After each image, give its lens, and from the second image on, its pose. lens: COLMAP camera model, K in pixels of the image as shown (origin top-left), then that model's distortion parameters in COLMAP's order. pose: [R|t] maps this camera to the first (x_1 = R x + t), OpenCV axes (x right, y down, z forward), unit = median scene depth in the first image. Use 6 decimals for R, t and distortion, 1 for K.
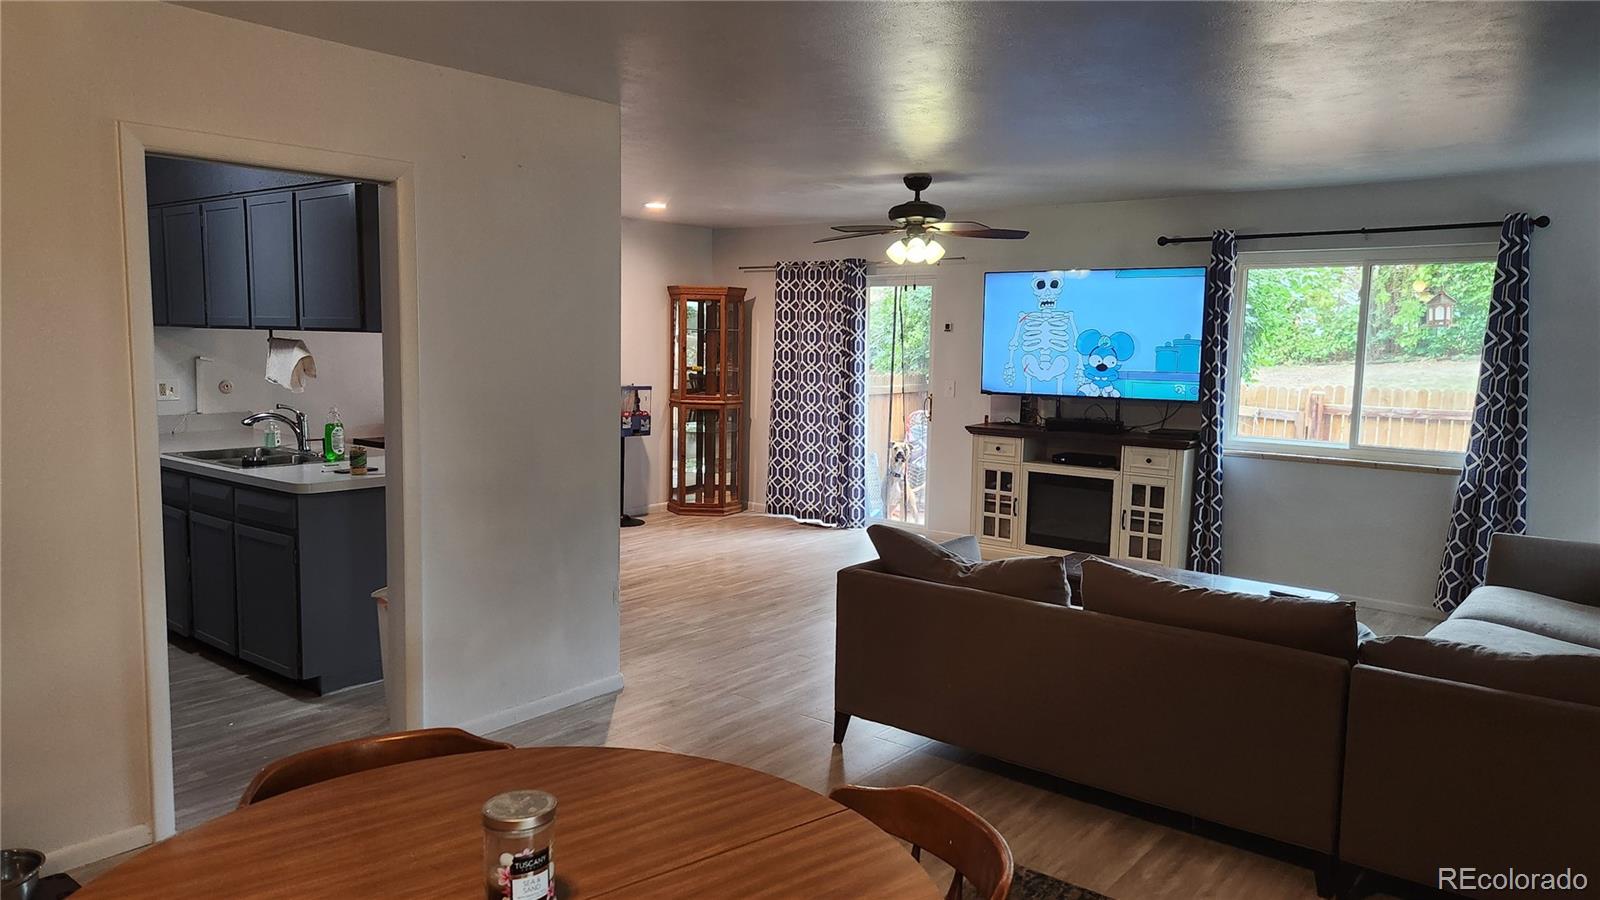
lens RADIAL K [[1052.8, 0, 797.8], [0, 1052.8, 449.7], [0, 0, 1]] dist [0.040019, -0.012823]
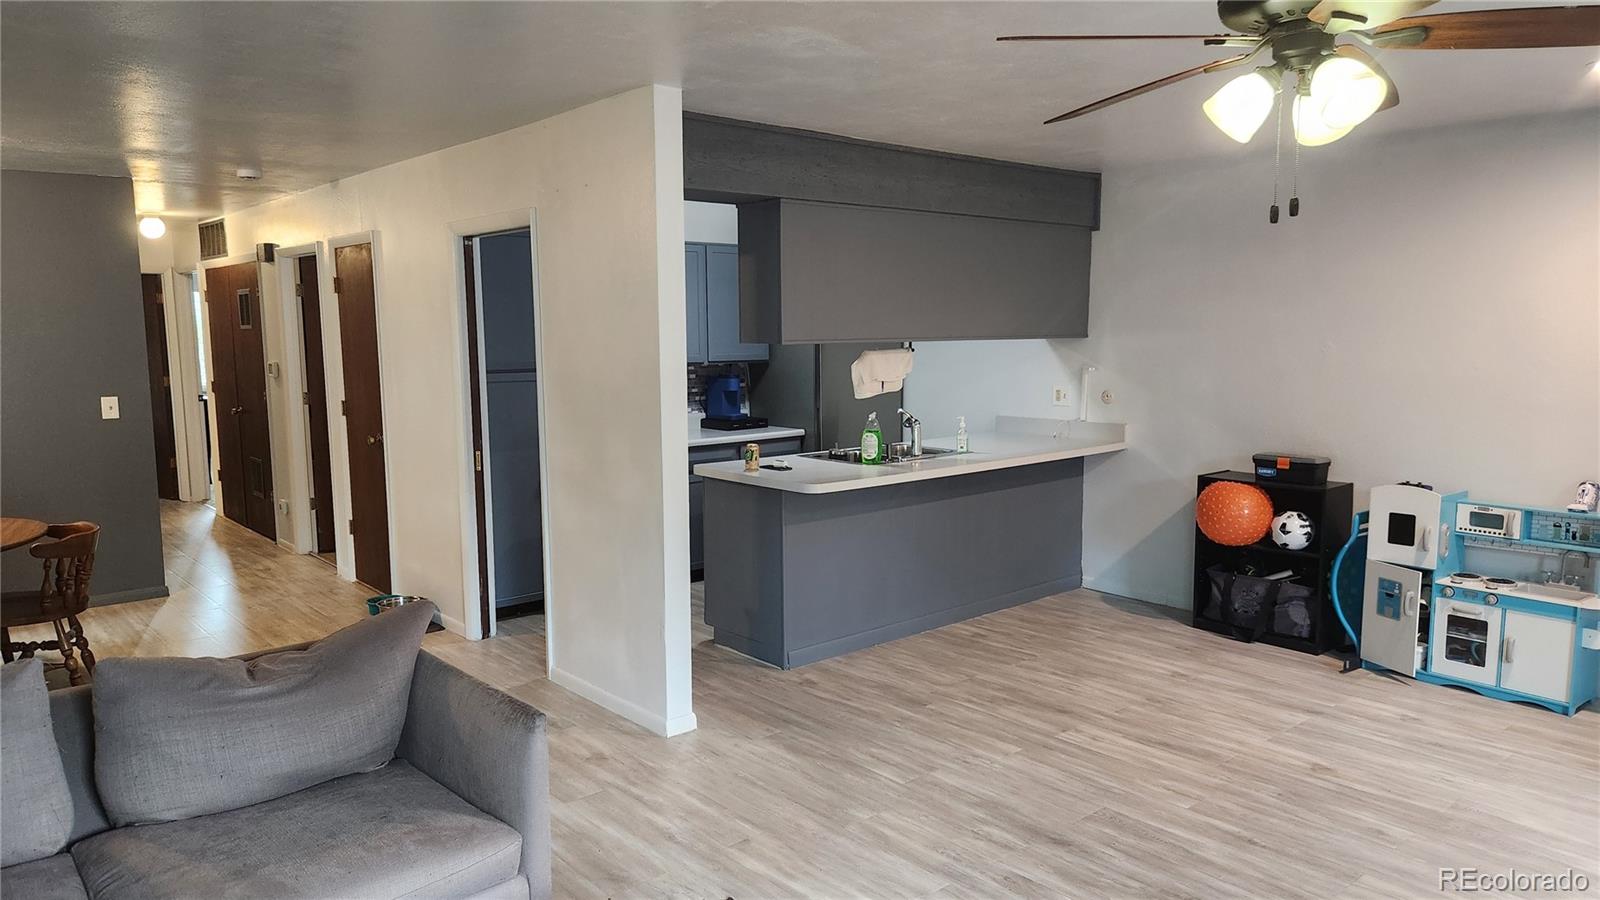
lens RADIAL K [[1052.8, 0, 798.2], [0, 1052.8, 453.7], [0, 0, 1]] dist [0.040019, -0.012823]
pose [[-0.169990, 0.097957, -0.980565, 0.526417], [-0.105161, 0.987562, 0.116886, -0.100425], [0.979819, 0.122987, -0.157575, 0.963130]]
